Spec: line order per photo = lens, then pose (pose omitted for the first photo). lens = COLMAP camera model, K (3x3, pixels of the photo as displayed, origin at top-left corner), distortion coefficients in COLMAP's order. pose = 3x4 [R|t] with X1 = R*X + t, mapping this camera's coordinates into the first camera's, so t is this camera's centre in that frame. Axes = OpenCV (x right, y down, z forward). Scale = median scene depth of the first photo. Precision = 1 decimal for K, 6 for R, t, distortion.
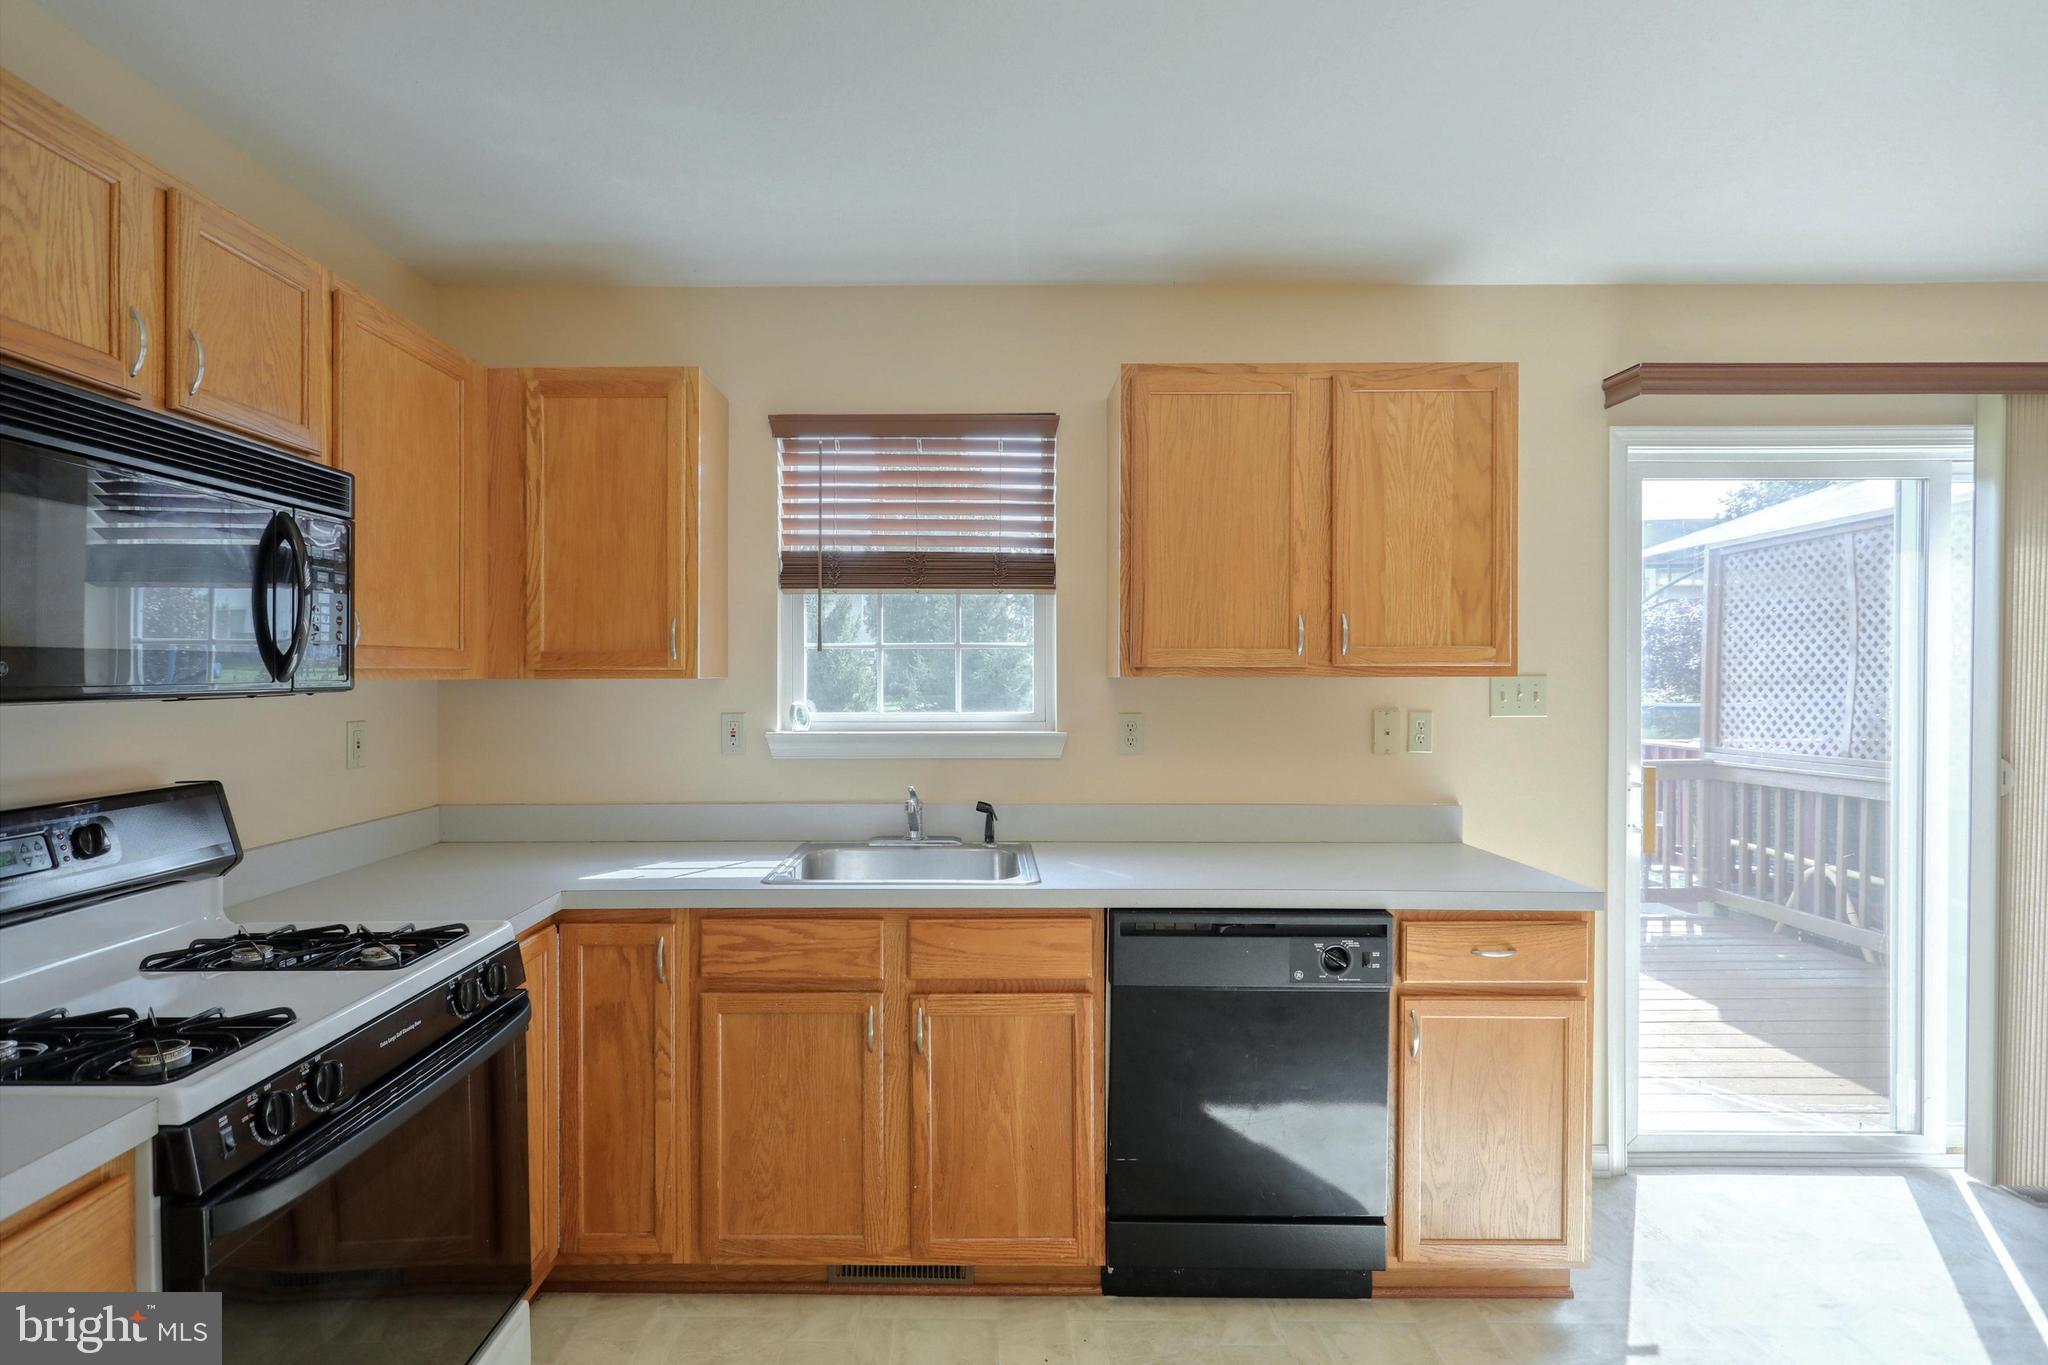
lens RADIAL K [[985.6, 0, 1024.0], [0, 985.6, 682.5], [0, 0, 1]] dist [-0.000167, -0.000213]
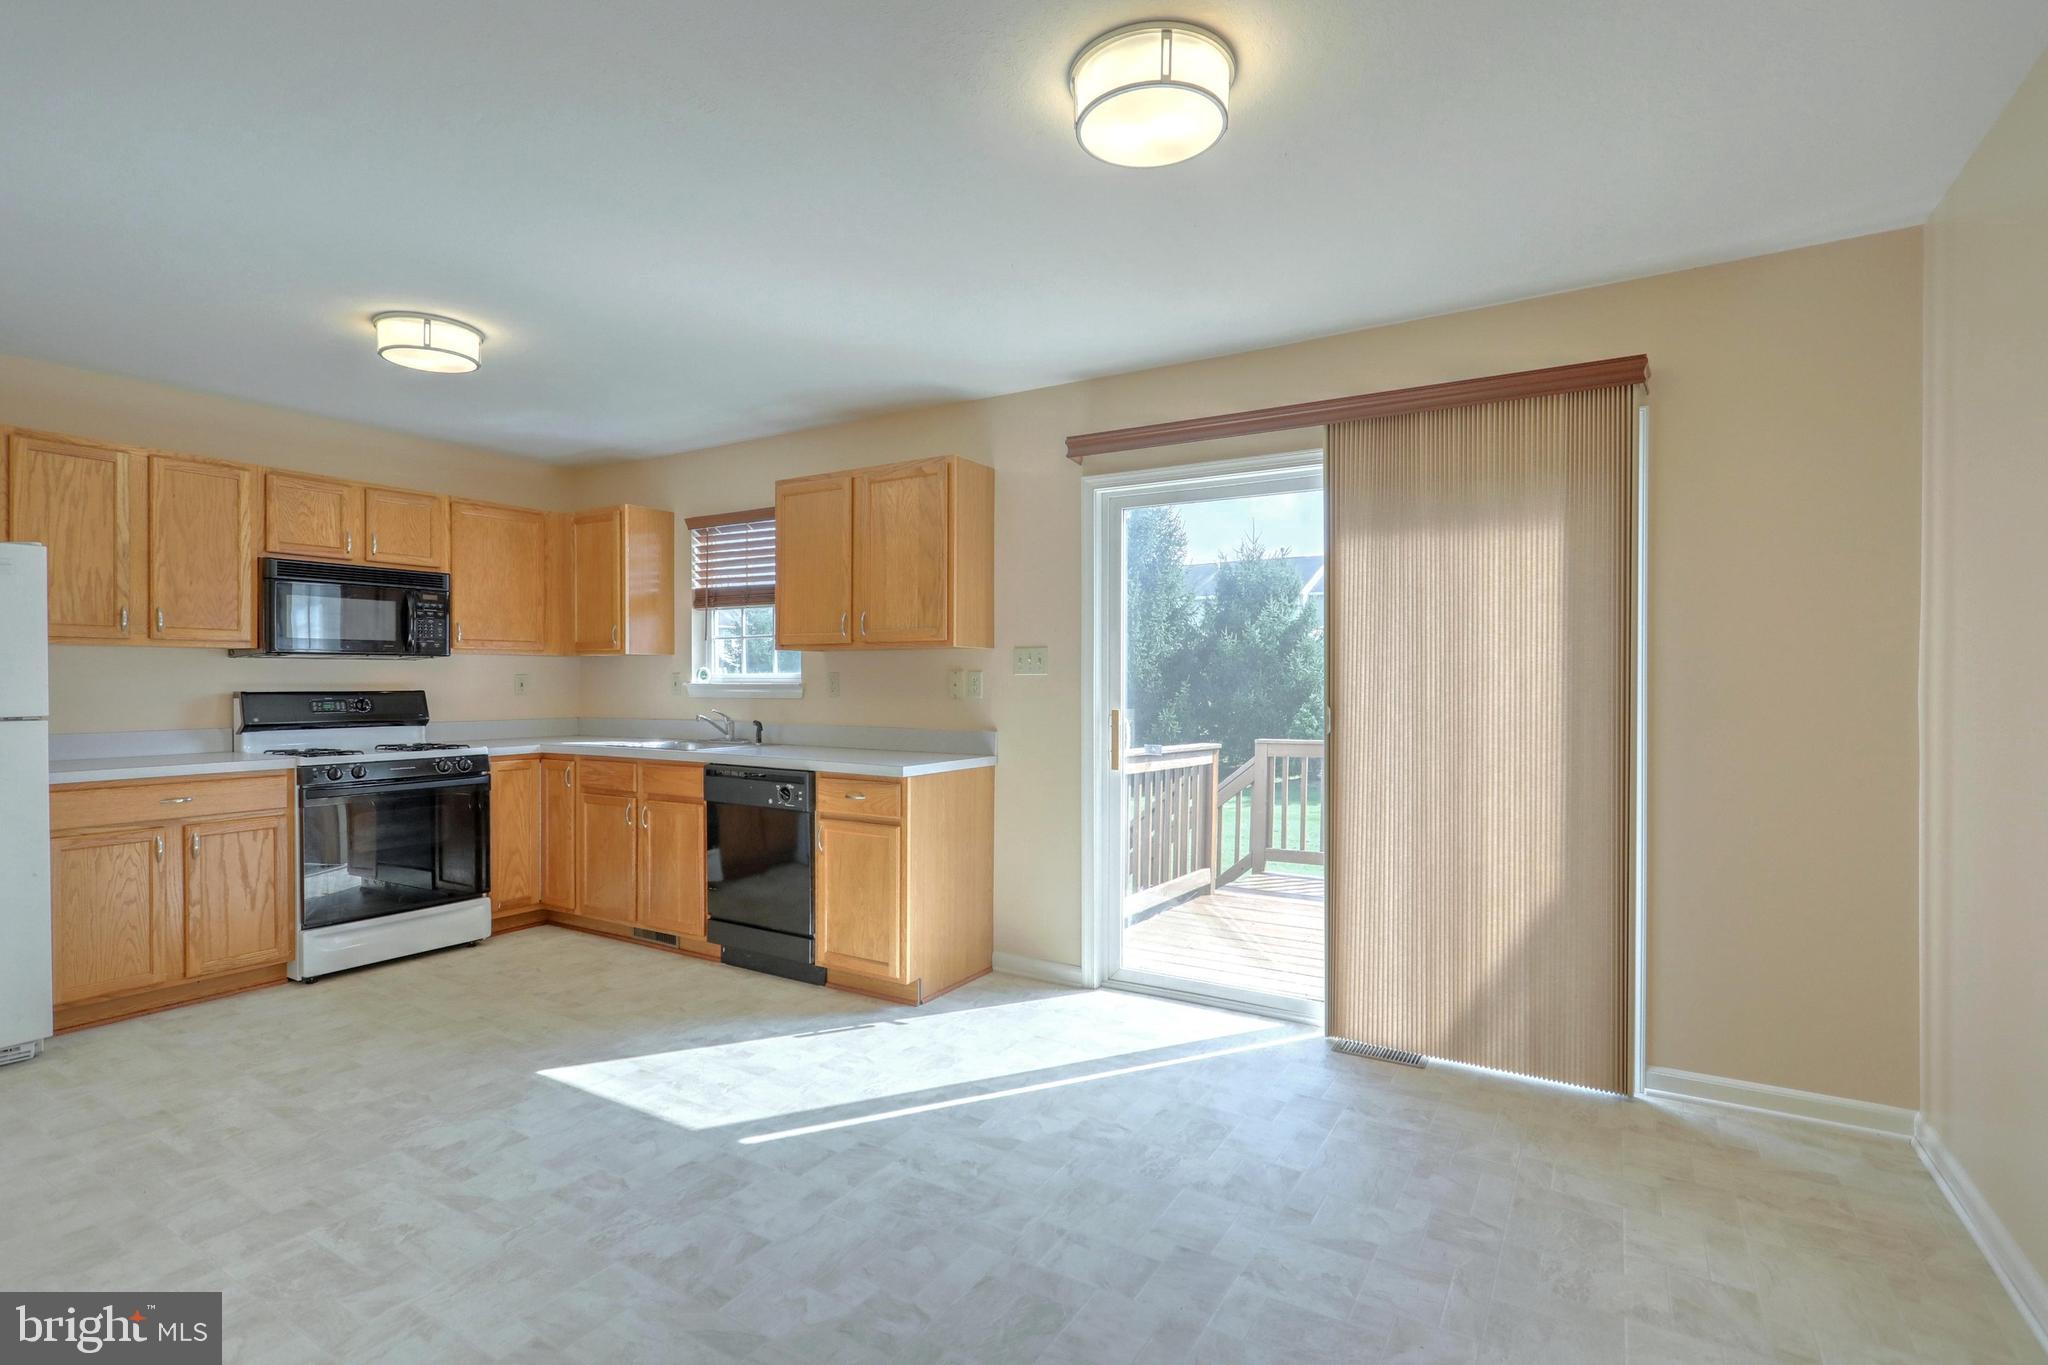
lens RADIAL K [[945.5, 0, 1024.0], [0, 945.5, 682.5], [0, 0, 1]] dist [0.005072, 0.000481]
pose [[0.864153, 0.002538, -0.503223, 1.401447], [-0.003919, 0.999991, -0.001686, 0.056739], [0.503214, 0.003430, 0.864155, -0.300035]]
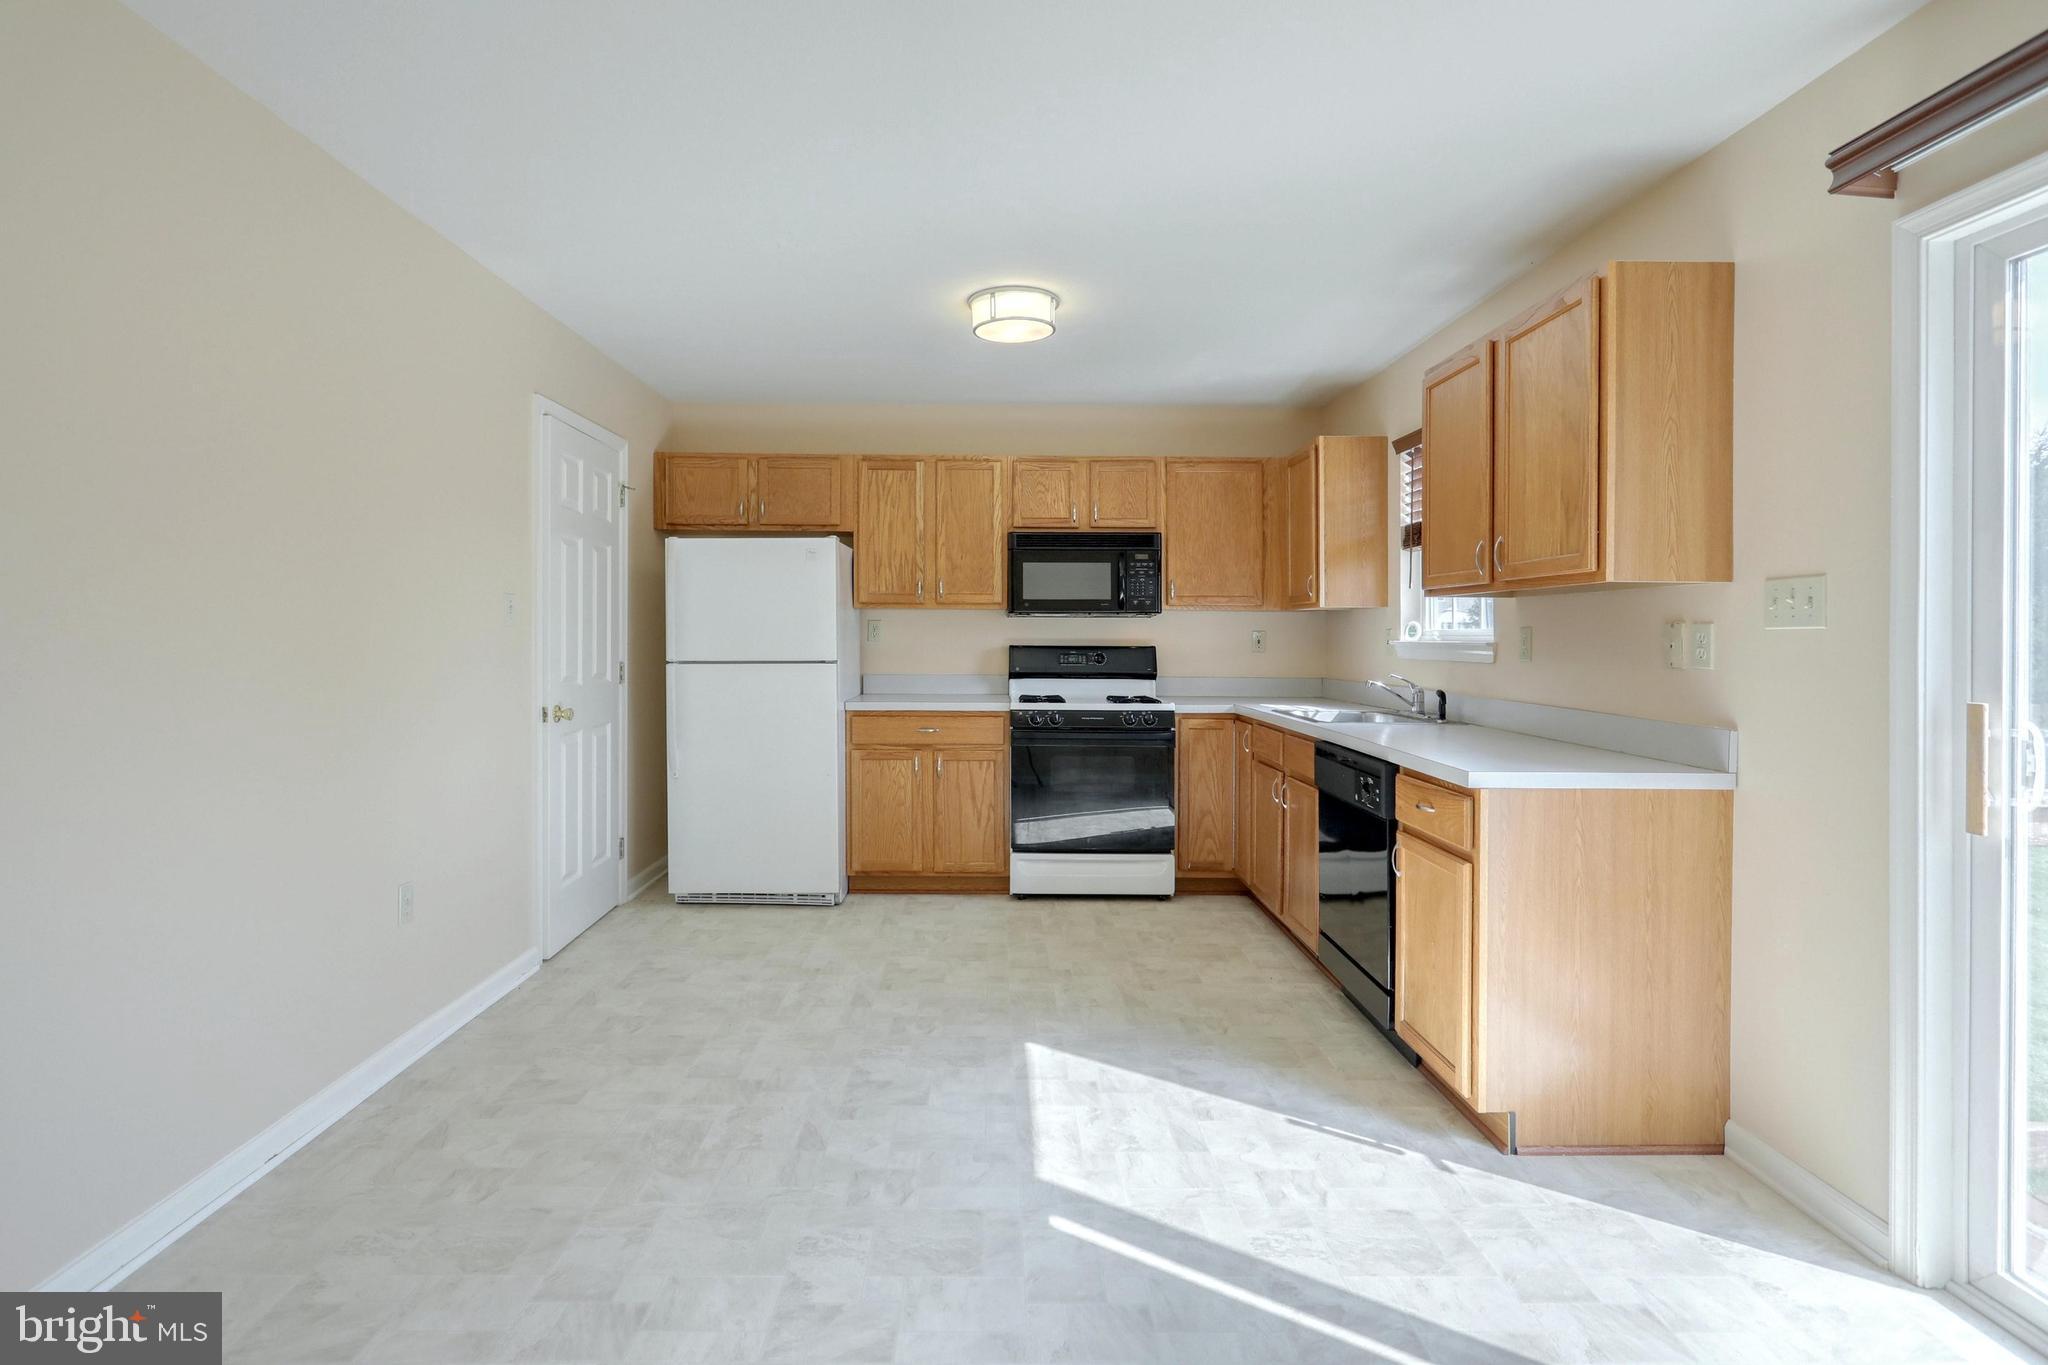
lens RADIAL K [[984.0, 0, 1026.3], [0, 984.0, 637.7], [0, 0, 1]] dist [-0.000023, 0.000336]
pose [[0.041764, 0.002768, -0.999124, 1.462843], [-0.010662, 0.999940, 0.002324, 0.054546], [0.999071, 0.010556, 0.041791, 0.386938]]
